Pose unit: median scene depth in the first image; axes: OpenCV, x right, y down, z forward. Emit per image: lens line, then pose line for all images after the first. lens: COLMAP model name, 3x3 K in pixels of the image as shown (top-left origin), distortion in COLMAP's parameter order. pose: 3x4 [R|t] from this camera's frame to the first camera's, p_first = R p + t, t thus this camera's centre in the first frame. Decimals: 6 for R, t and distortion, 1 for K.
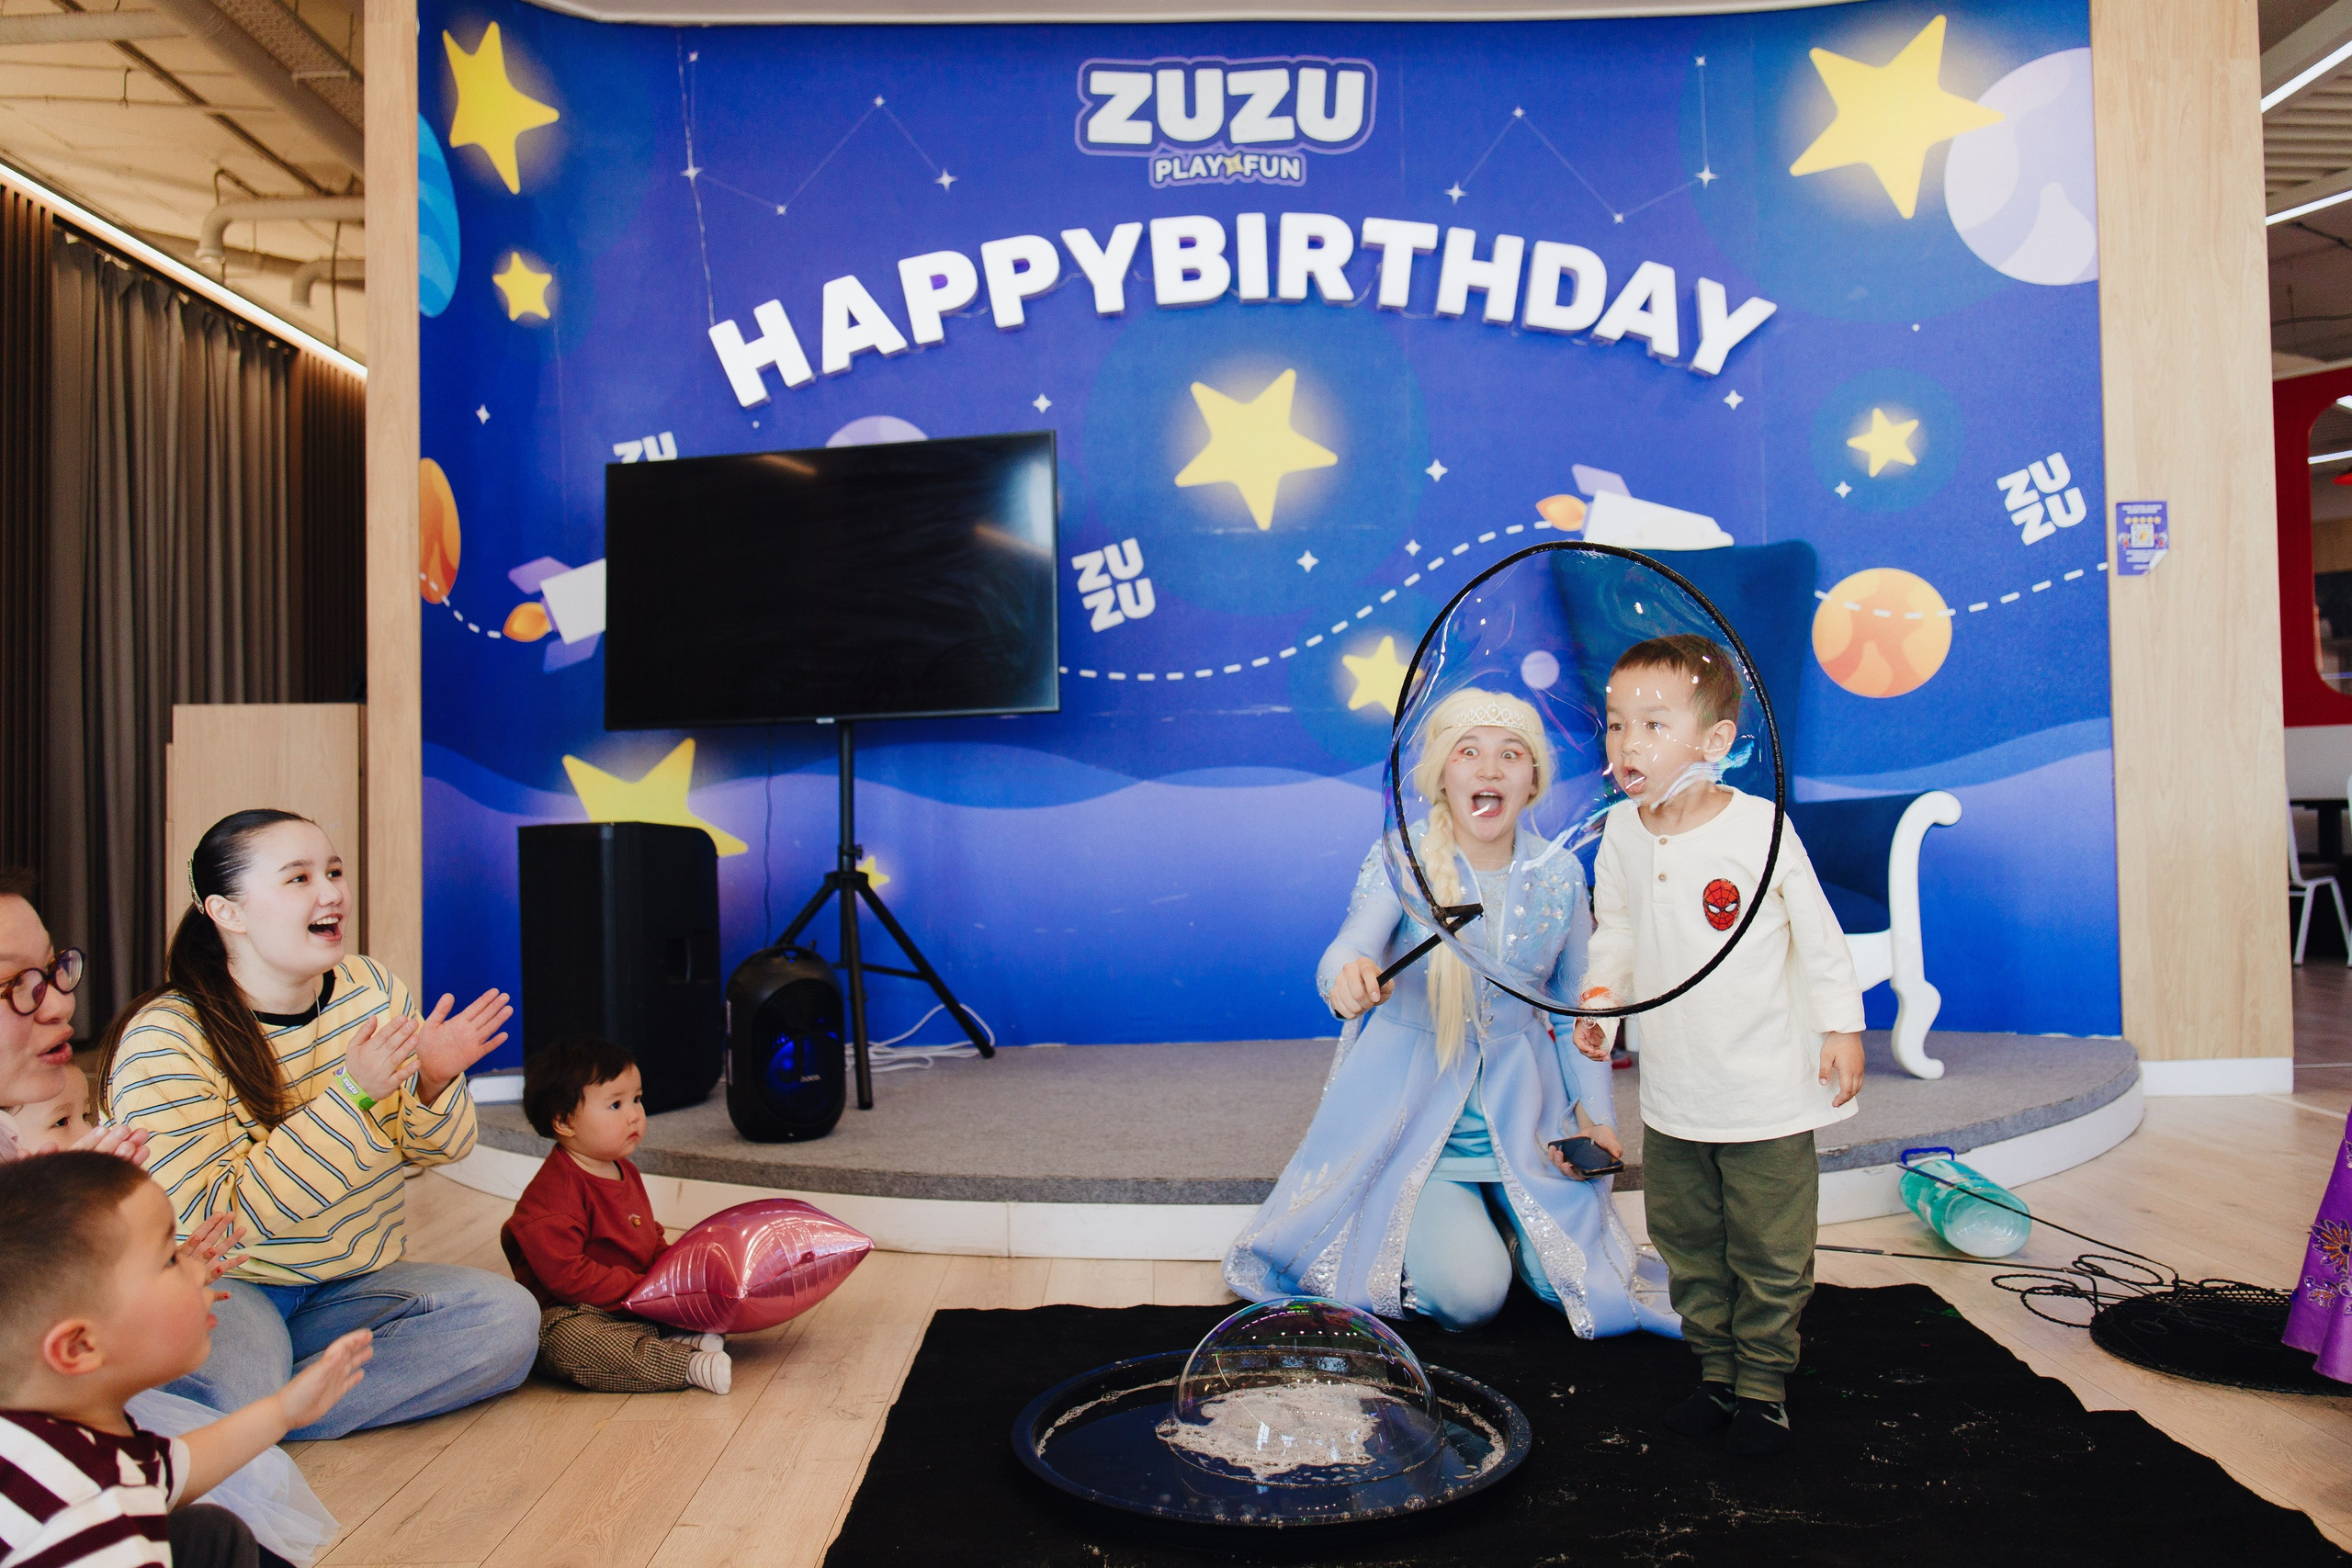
lens RADIAL K [[1759.2, 0, 1160.9], [0, 1759.2, 803.9], [0, 0, 1]] dist [0.000778, -0.023284]
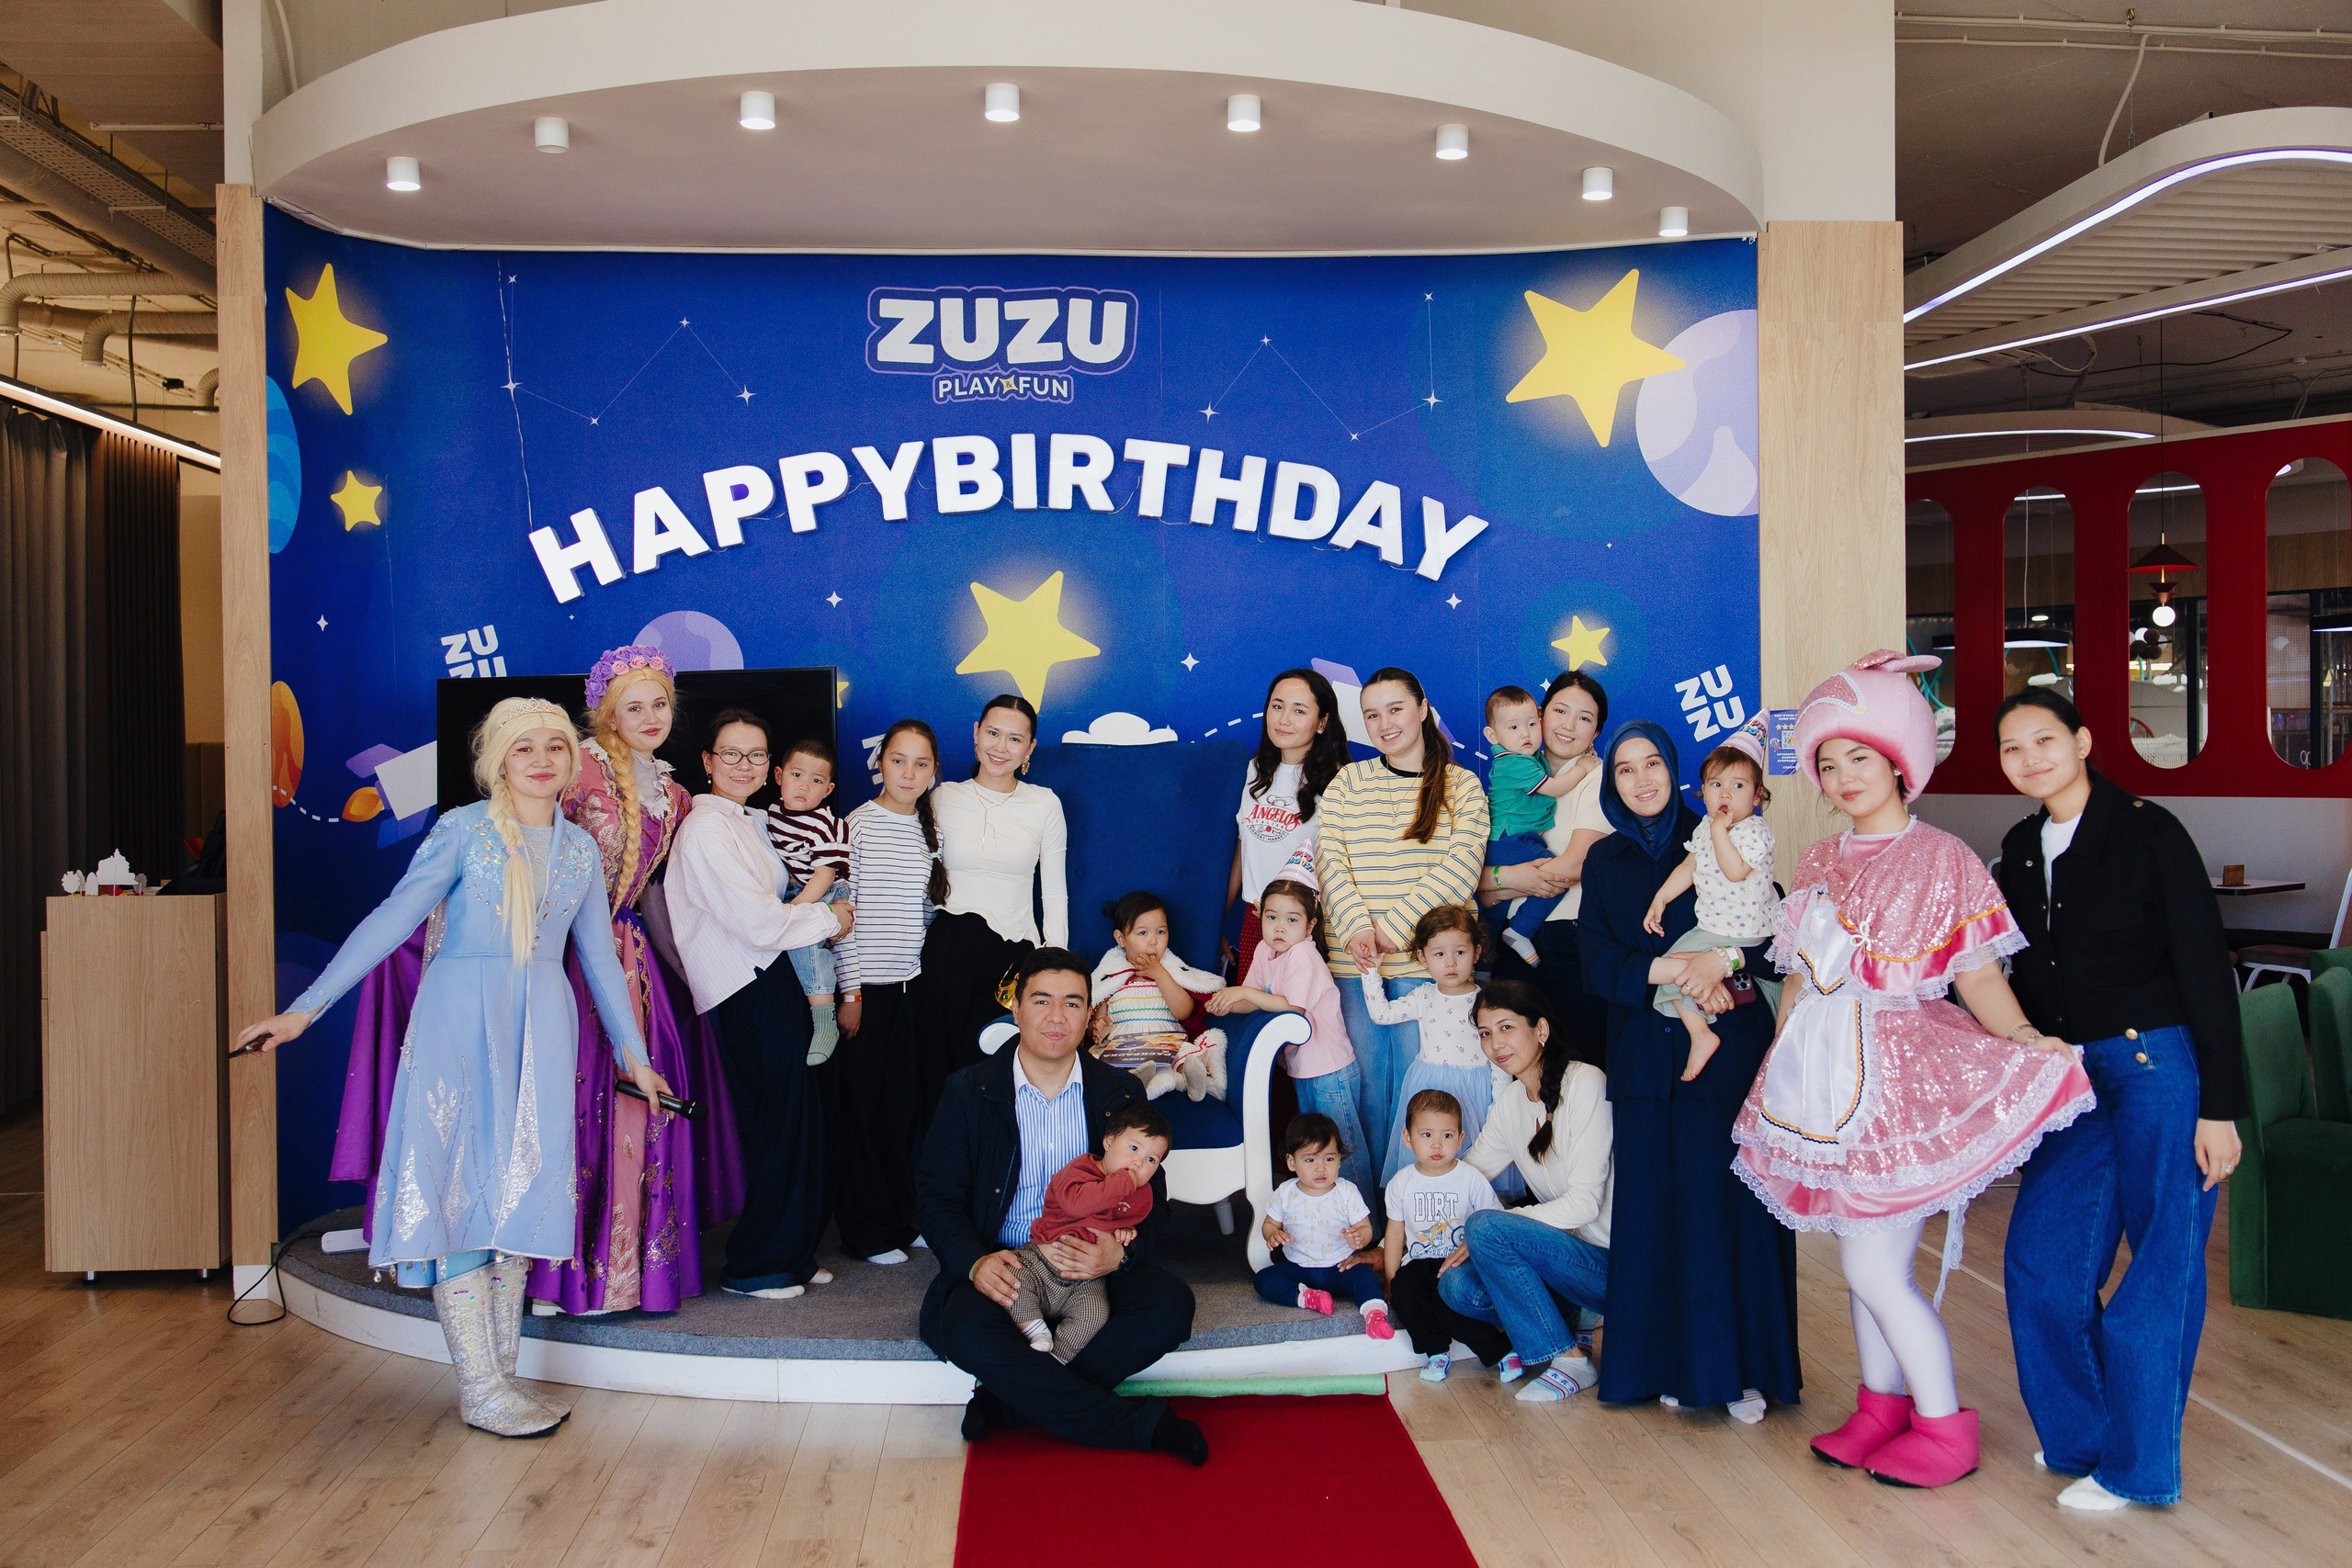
lens RADIAL K [[2068.2, 0, 1175.4], [0, 2068.2, 797.0], [0, 0, 1]] dist [-0.010395, -0.022437]
pose [[0.998139, 0.004271, 0.060823, 0.068833], [-0.006244, 0.999459, 0.032298, -0.148352], [-0.060652, -0.032618, 0.997626, -0.316532]]
